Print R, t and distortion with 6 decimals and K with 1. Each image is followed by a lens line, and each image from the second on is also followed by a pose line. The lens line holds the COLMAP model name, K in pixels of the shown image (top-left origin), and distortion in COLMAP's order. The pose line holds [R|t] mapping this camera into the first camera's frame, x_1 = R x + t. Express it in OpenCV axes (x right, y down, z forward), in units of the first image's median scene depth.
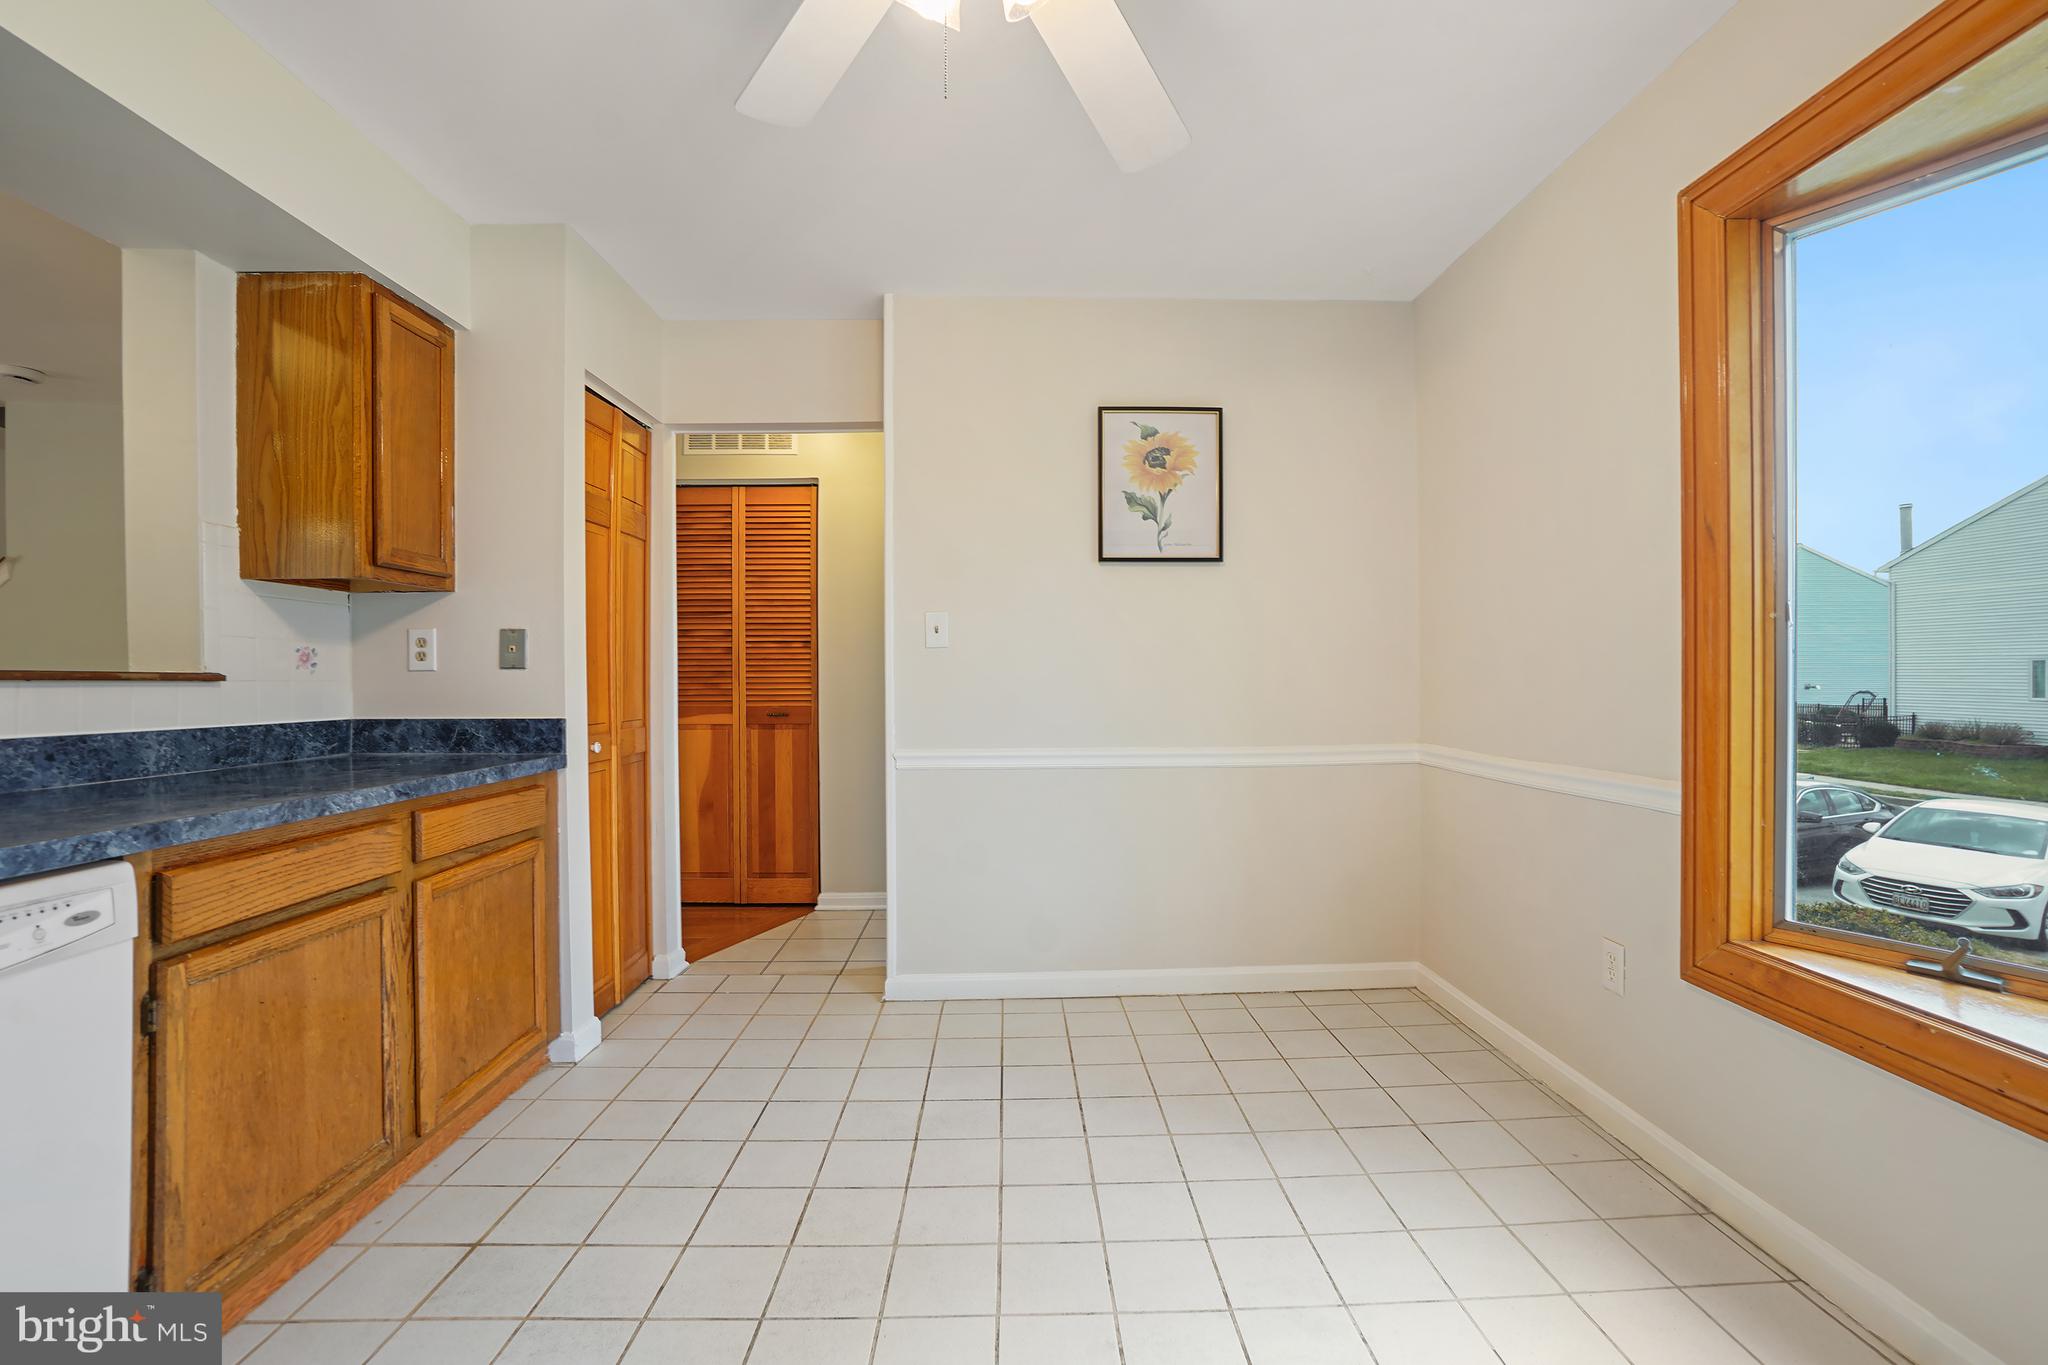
lens RADIAL K [[895.0, 0, 1024.9], [0, 895.0, 660.4], [0, 0, 1]] dist [-0.049168, 0.021731]
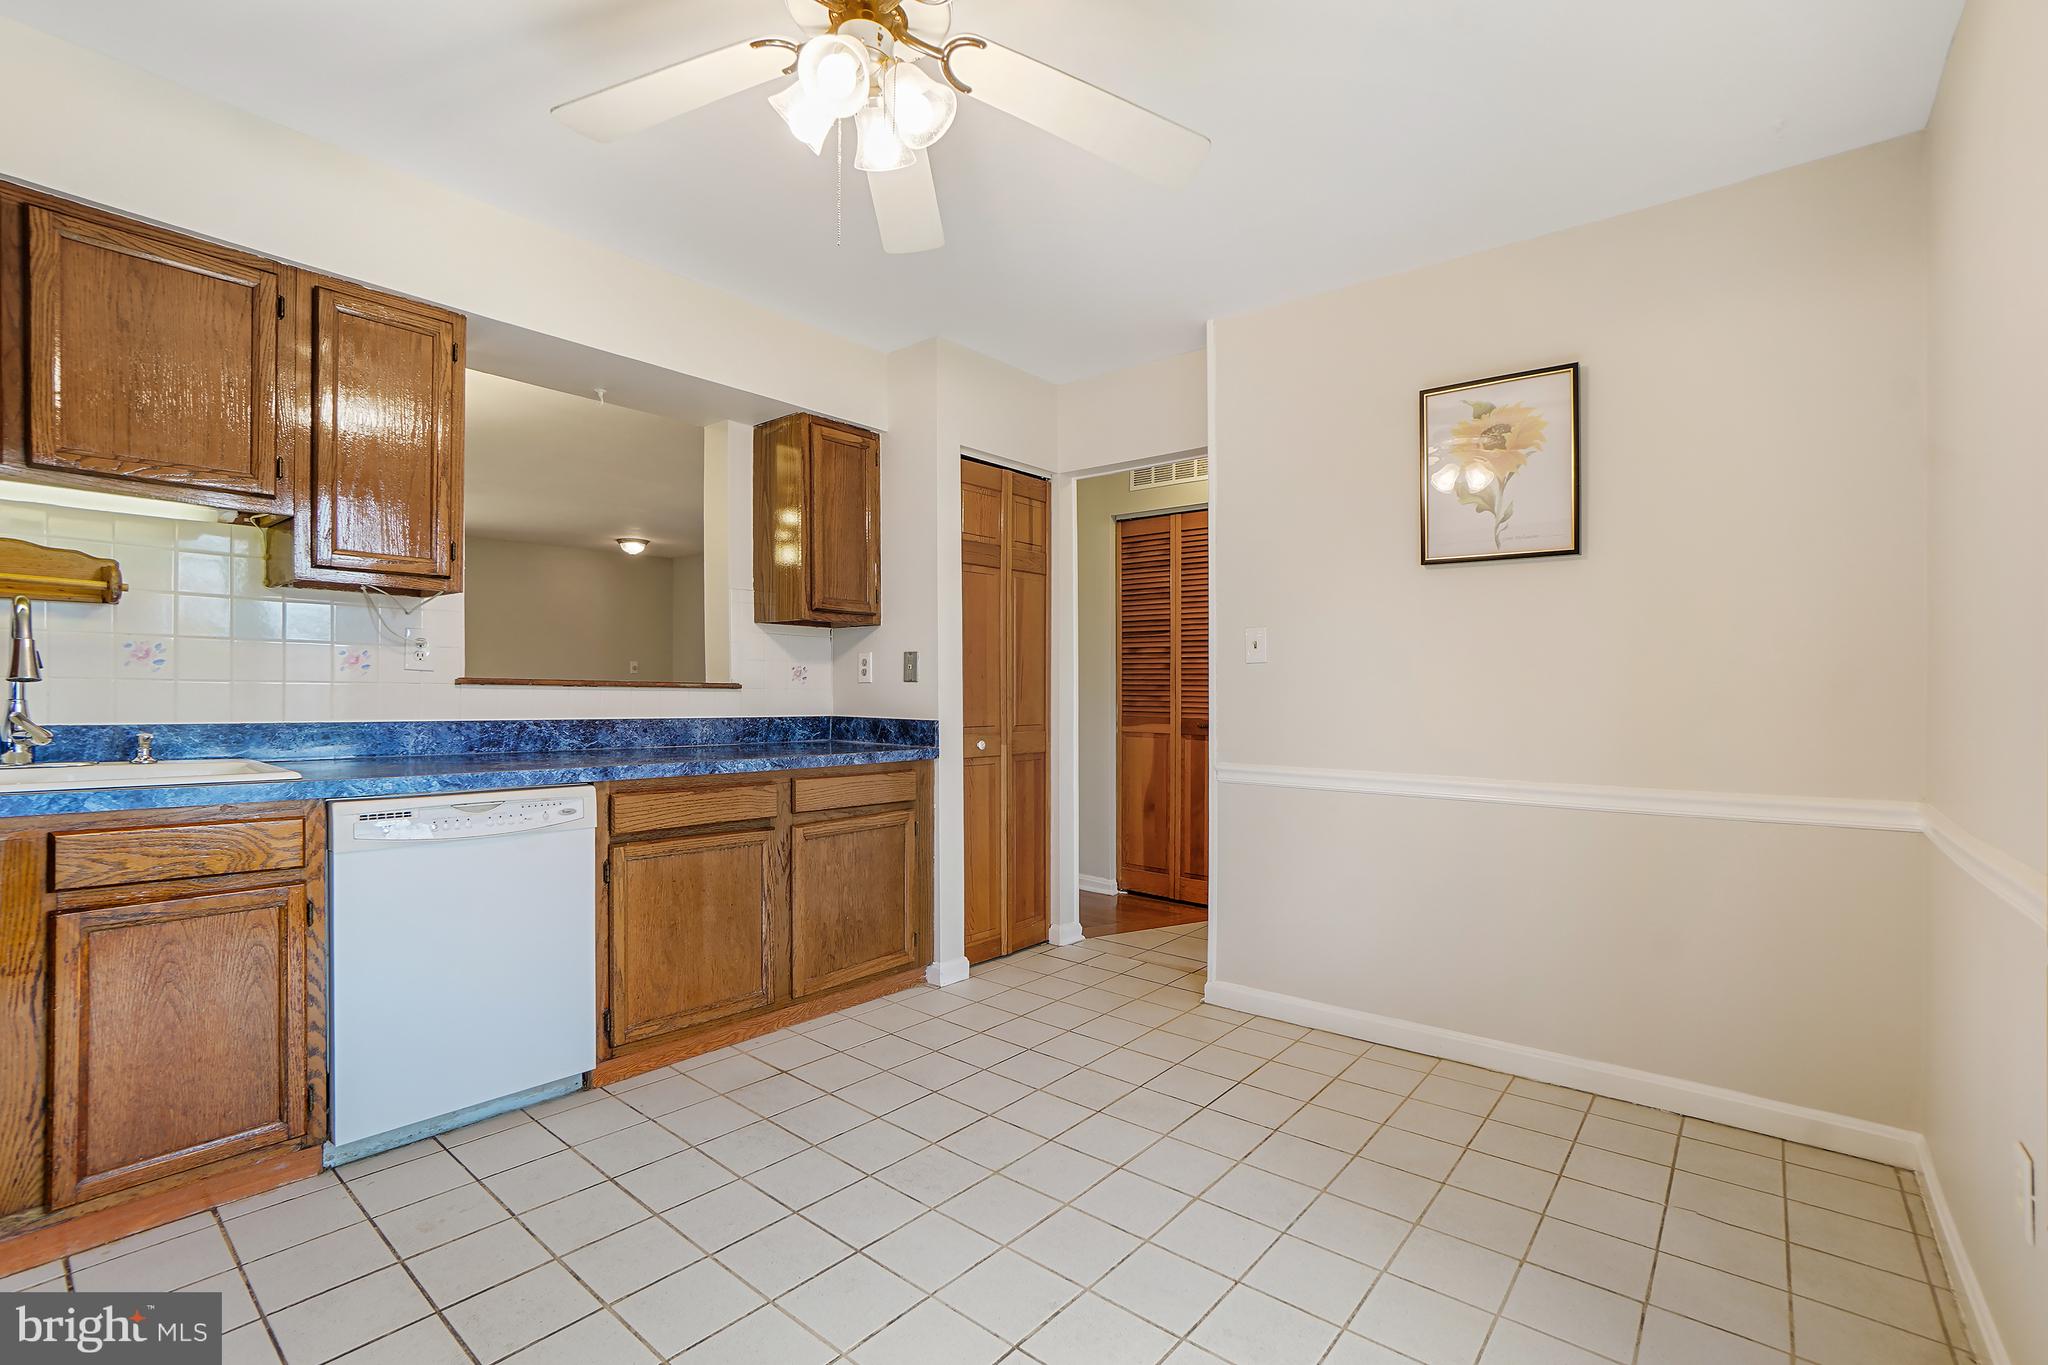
lens RADIAL K [[904.0, 0, 1024.0], [0, 904.0, 682.5], [0, 0, 1]] dist [-0.047646, 0.022586]
pose [[0.760239, 0.007137, -0.649604, 0.447268], [-0.000771, 0.999949, 0.010083, -0.003371], [0.649643, -0.007165, 0.760206, 0.079504]]
